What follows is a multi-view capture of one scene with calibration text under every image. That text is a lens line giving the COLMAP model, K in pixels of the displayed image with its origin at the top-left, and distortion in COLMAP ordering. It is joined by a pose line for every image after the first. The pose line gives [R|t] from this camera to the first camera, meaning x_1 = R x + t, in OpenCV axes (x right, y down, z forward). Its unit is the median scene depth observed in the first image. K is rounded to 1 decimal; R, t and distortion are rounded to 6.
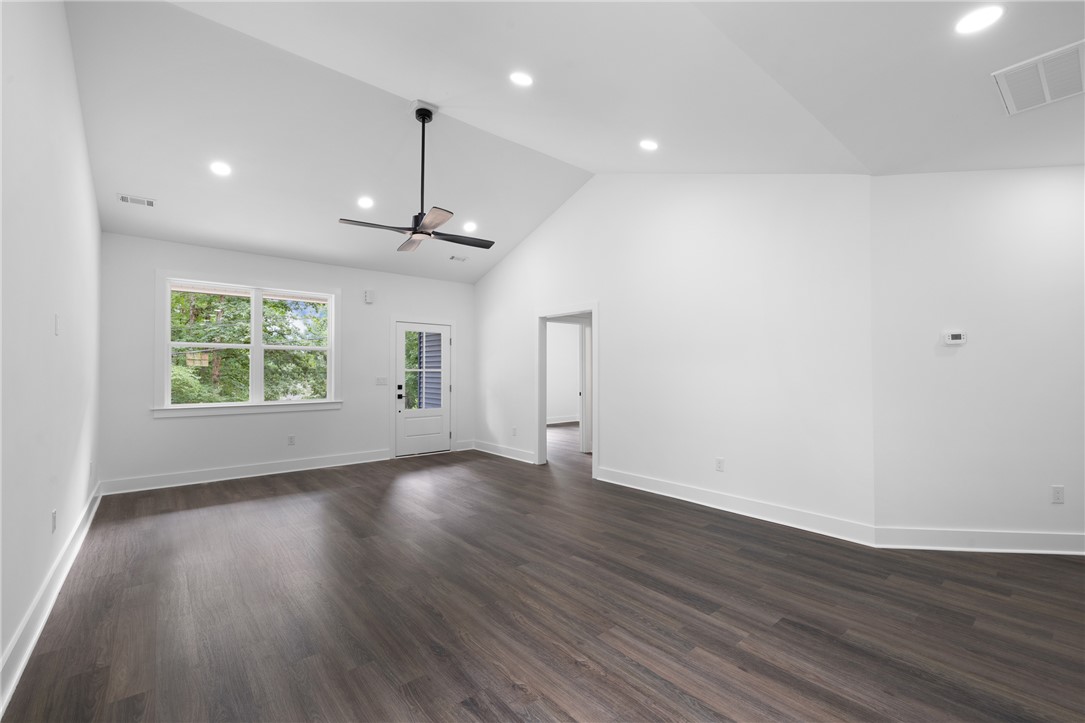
lens RADIAL K [[457.2, 0, 537.8], [0, 457.2, 362.2], [0, 0, 1]] dist [0.000005, 0.000039]
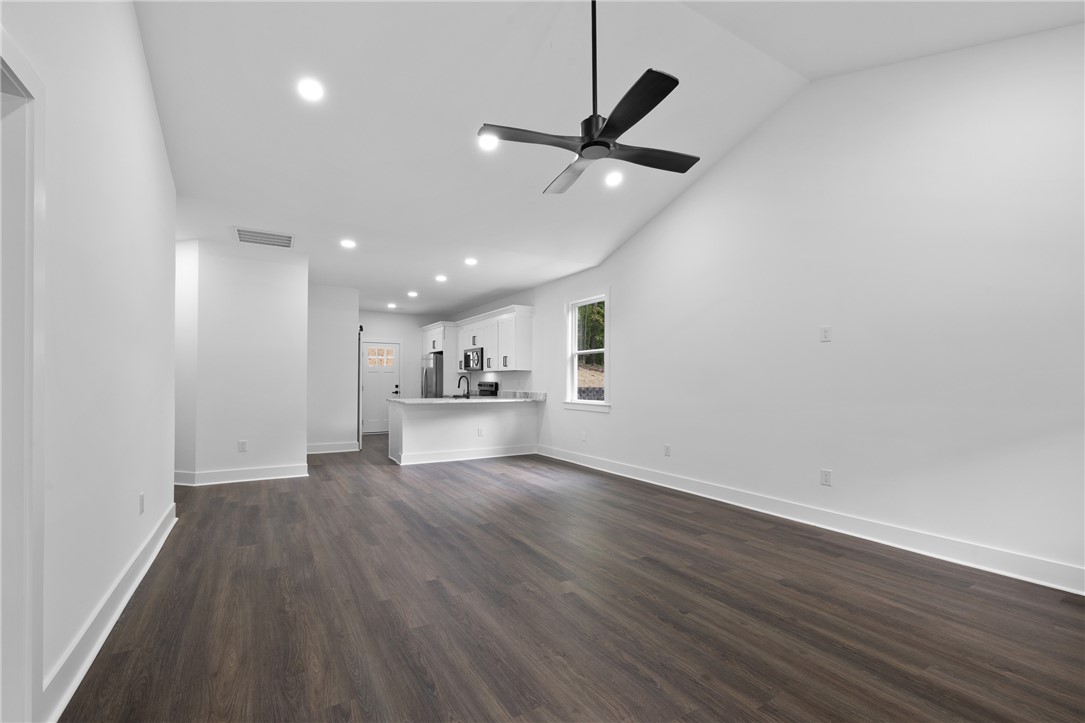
lens RADIAL K [[465.6, 0, 537.7], [0, 465.6, 378.3], [0, 0, 1]] dist [-0.000860, 0.000287]
pose [[-0.988375, -0.003521, 0.151998, -0.394315], [-0.008107, 0.999530, -0.029562, 0.093536], [-0.151822, -0.030450, -0.987939, 2.396443]]
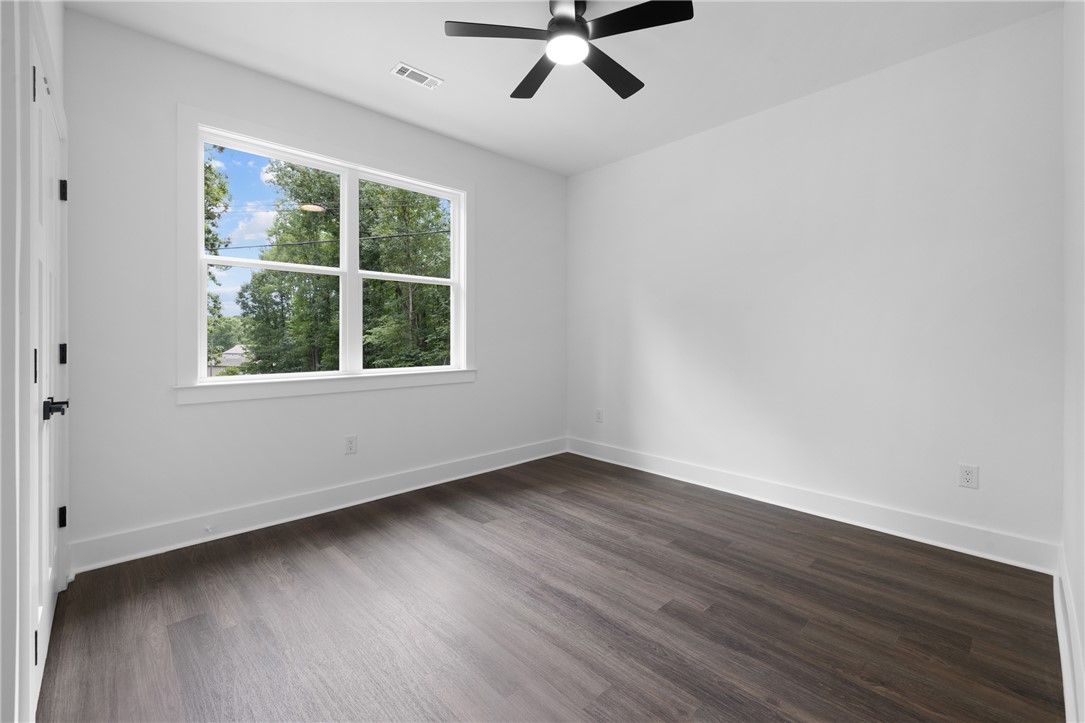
lens RADIAL K [[463.3, 0, 543.5], [0, 463.3, 338.2], [0, 0, 1]] dist [0.000176, 0.000082]
pose [[0.997731, 0.004393, 0.067184, -0.846503], [-0.006100, 0.999663, 0.025231, 0.062186], [-0.067051, -0.025583, 0.997422, 0.841439]]
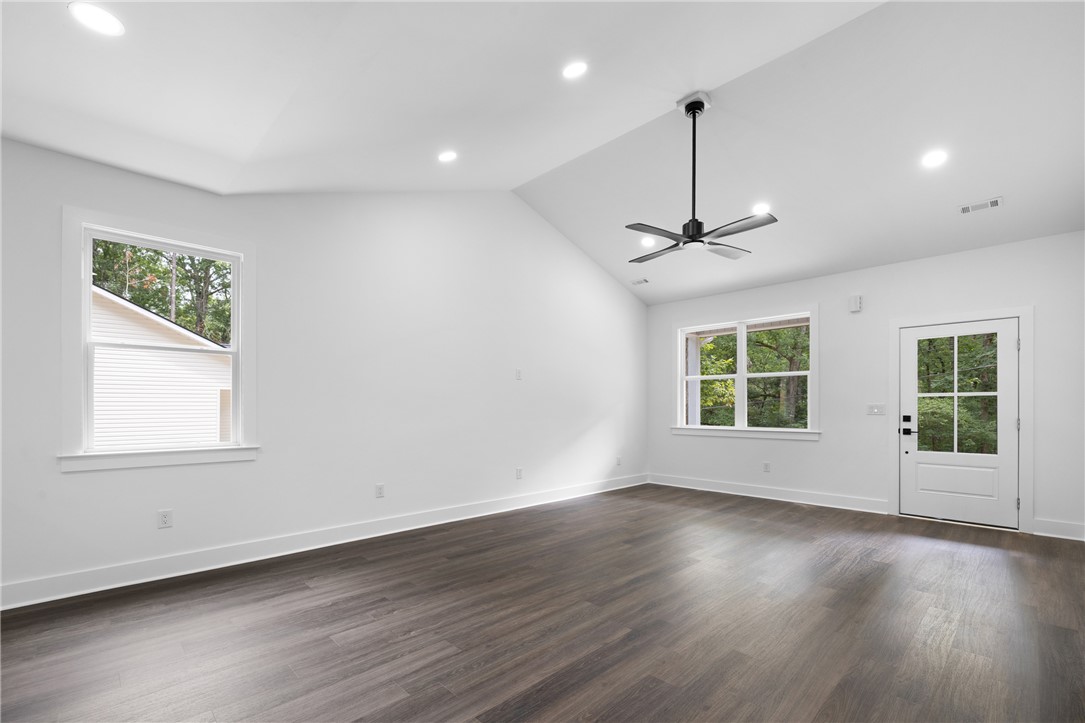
lens RADIAL K [[476.9, 0, 544.5], [0, 476.9, 407.8], [0, 0, 1]] dist [0.000670, 0.000096]
pose [[0.080166, 0.001859, -0.996780, 0.966685], [0.021105, 0.999771, 0.003562, 0.055276], [0.996558, -0.021323, 0.080108, 0.903697]]
